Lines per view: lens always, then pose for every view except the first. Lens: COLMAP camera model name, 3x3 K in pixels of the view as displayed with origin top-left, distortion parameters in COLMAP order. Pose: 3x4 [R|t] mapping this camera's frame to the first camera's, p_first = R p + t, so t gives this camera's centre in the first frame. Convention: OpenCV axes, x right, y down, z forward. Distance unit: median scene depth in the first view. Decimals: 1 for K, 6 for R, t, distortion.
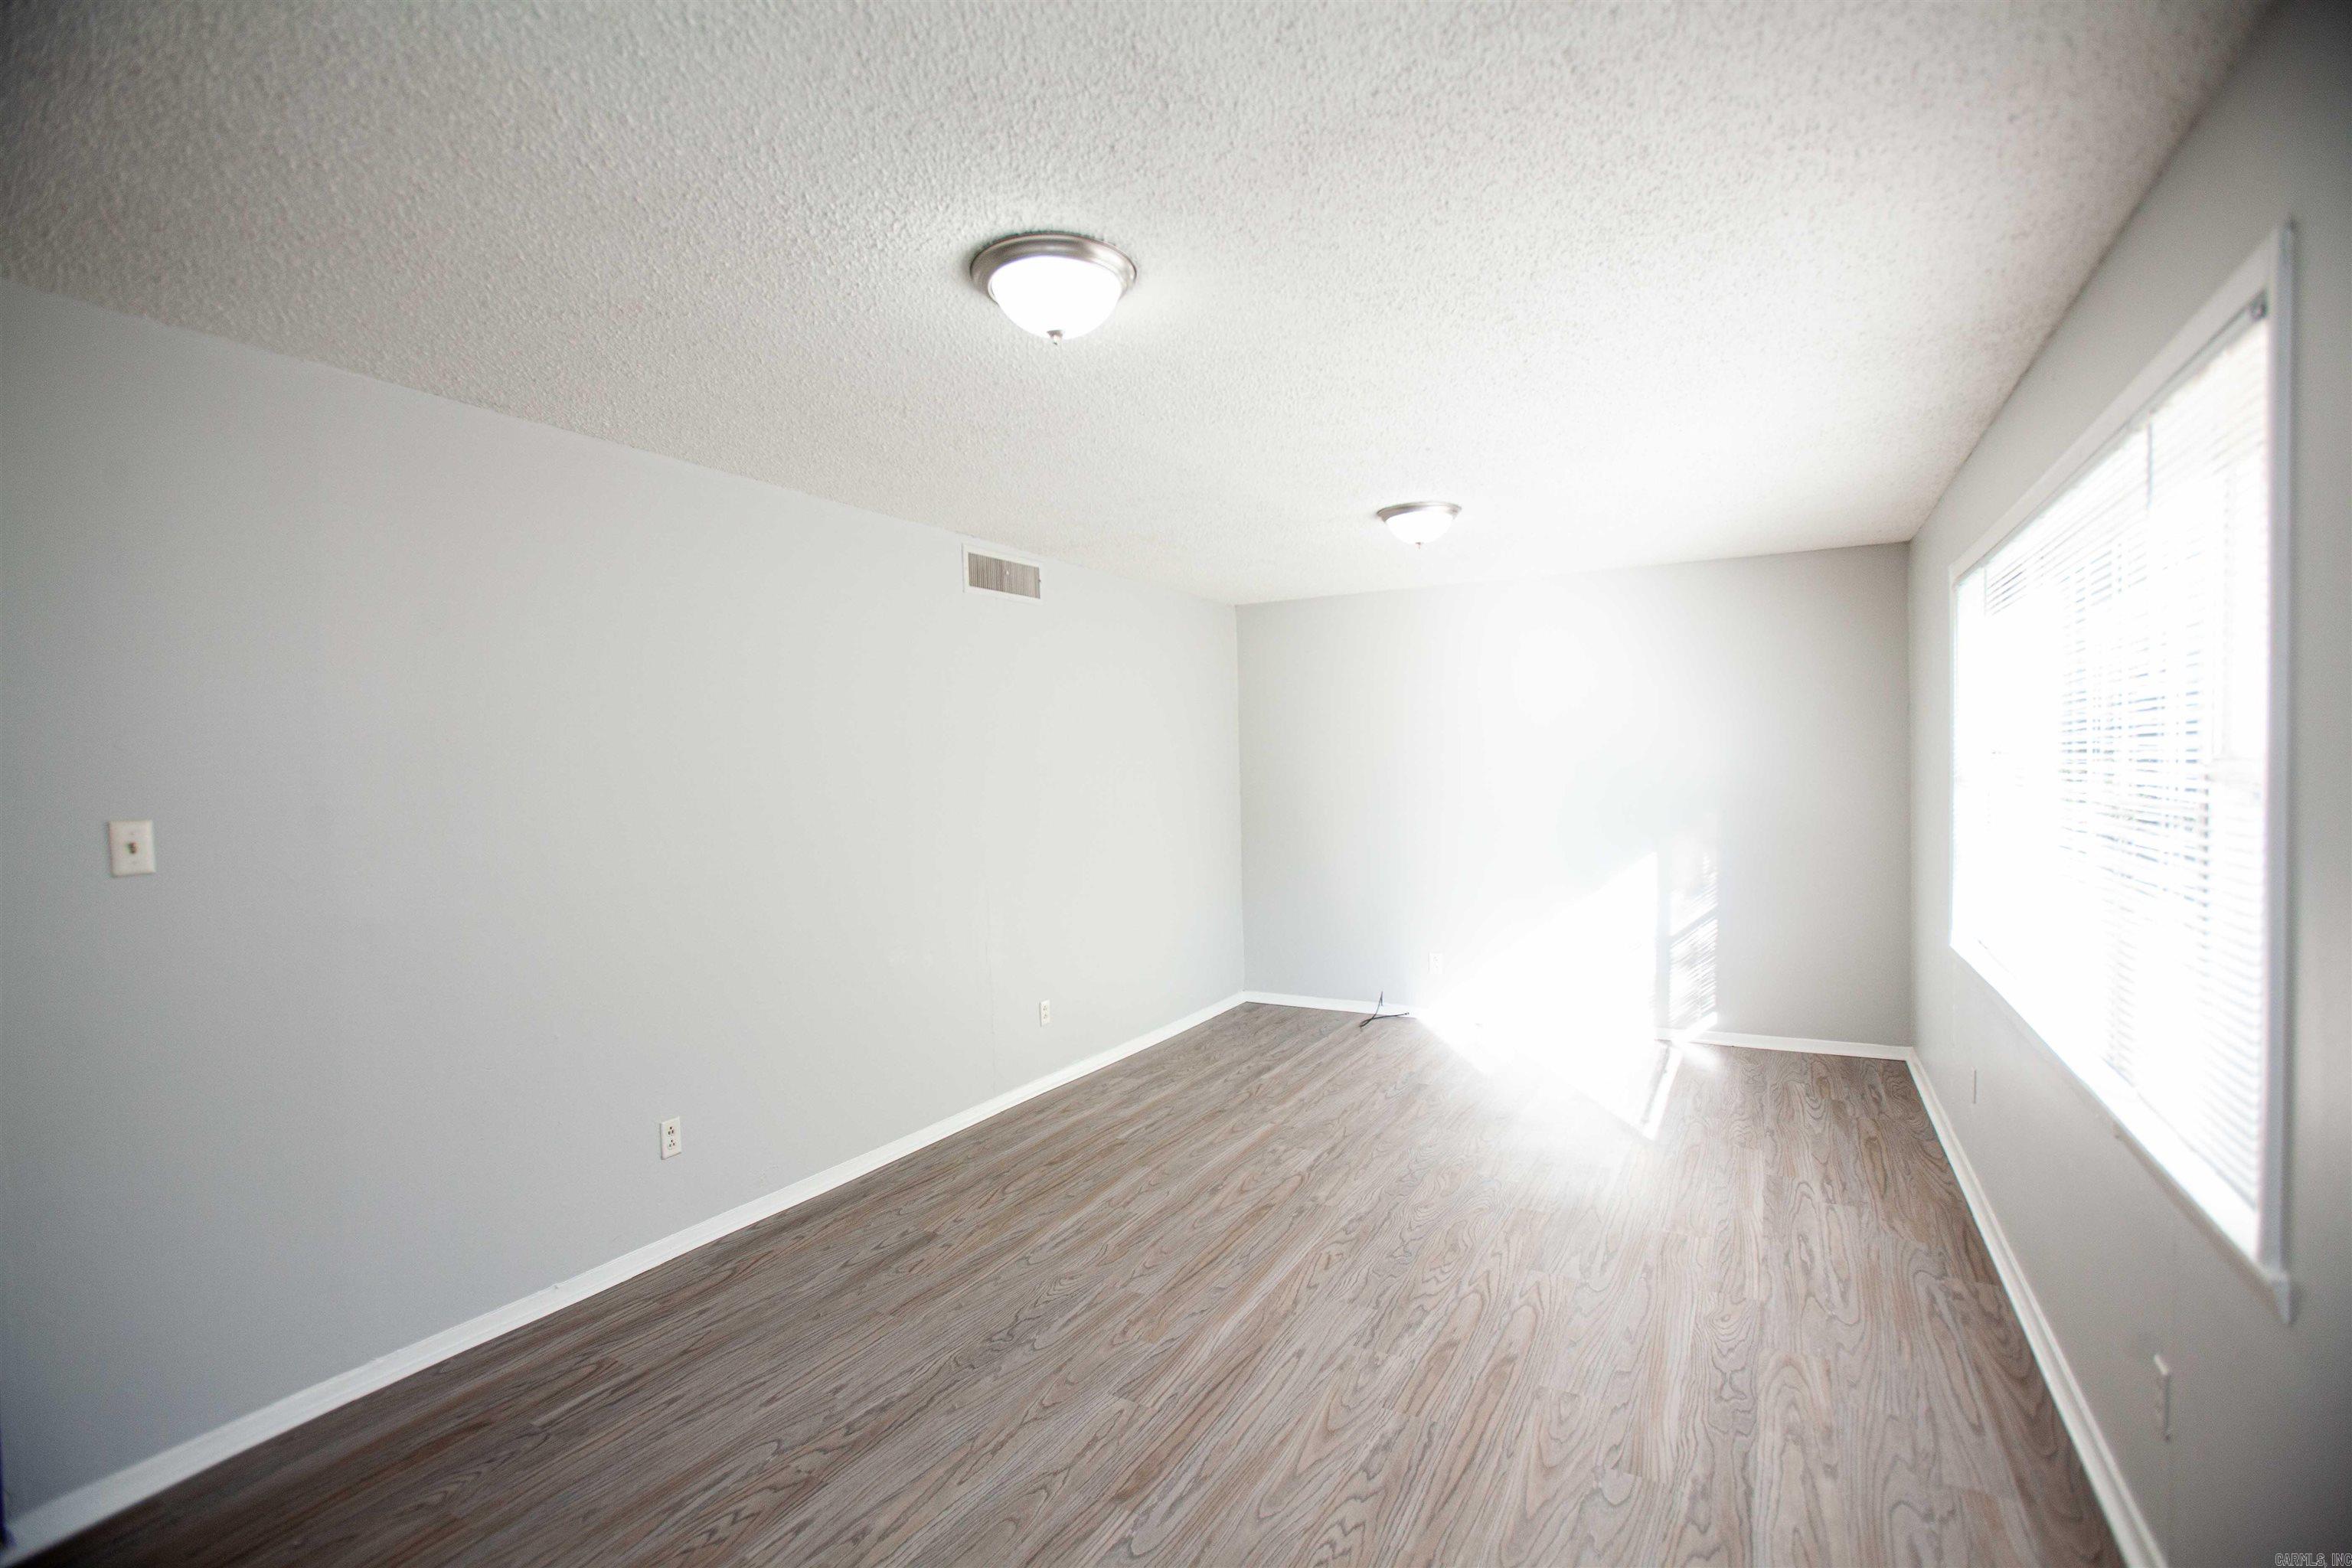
lens RADIAL K [[1094.8, 0, 1165.9], [0, 1094.8, 793.4], [0, 0, 1]] dist [-0.087524, 0.044487]
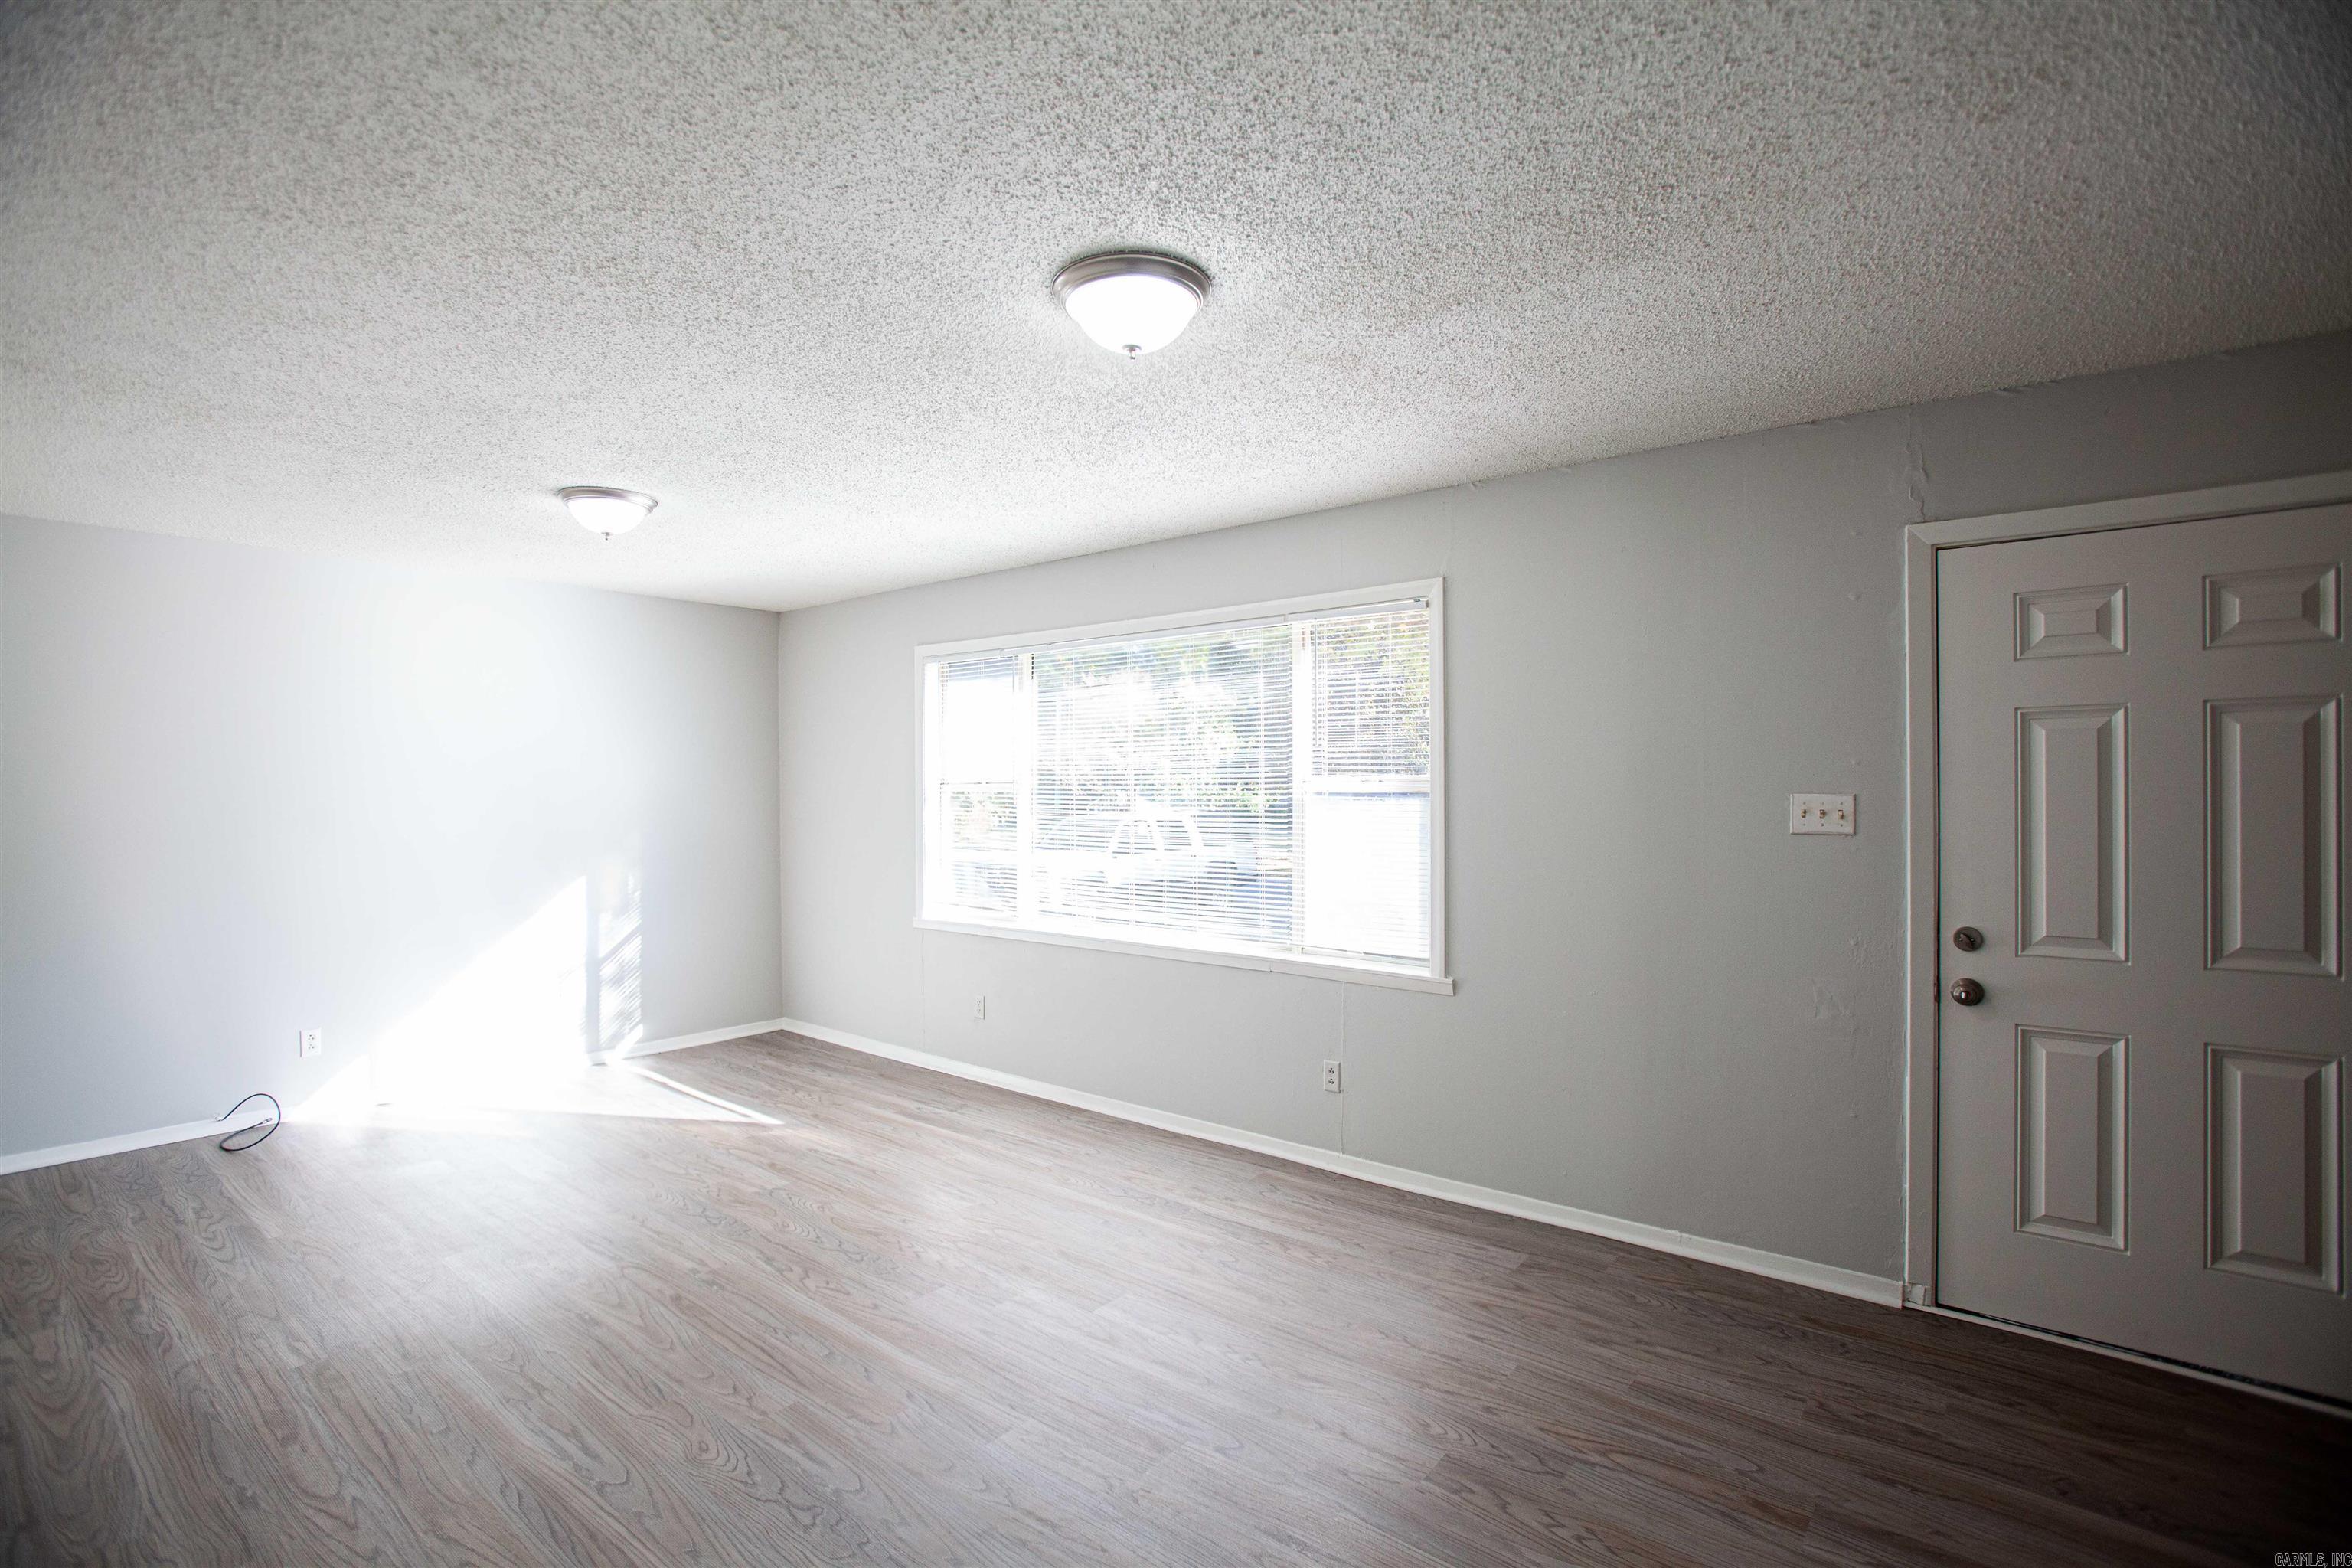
lens RADIAL K [[1070.1, 0, 1176.9], [0, 1070.1, 797.5], [0, 0, 1]] dist [-0.001058, -0.000137]
pose [[0.177285, 0.010430, 0.984104, -0.647355], [0.014813, 0.999802, -0.013265, 0.006016], [-0.984048, 0.016929, 0.177096, 0.445822]]
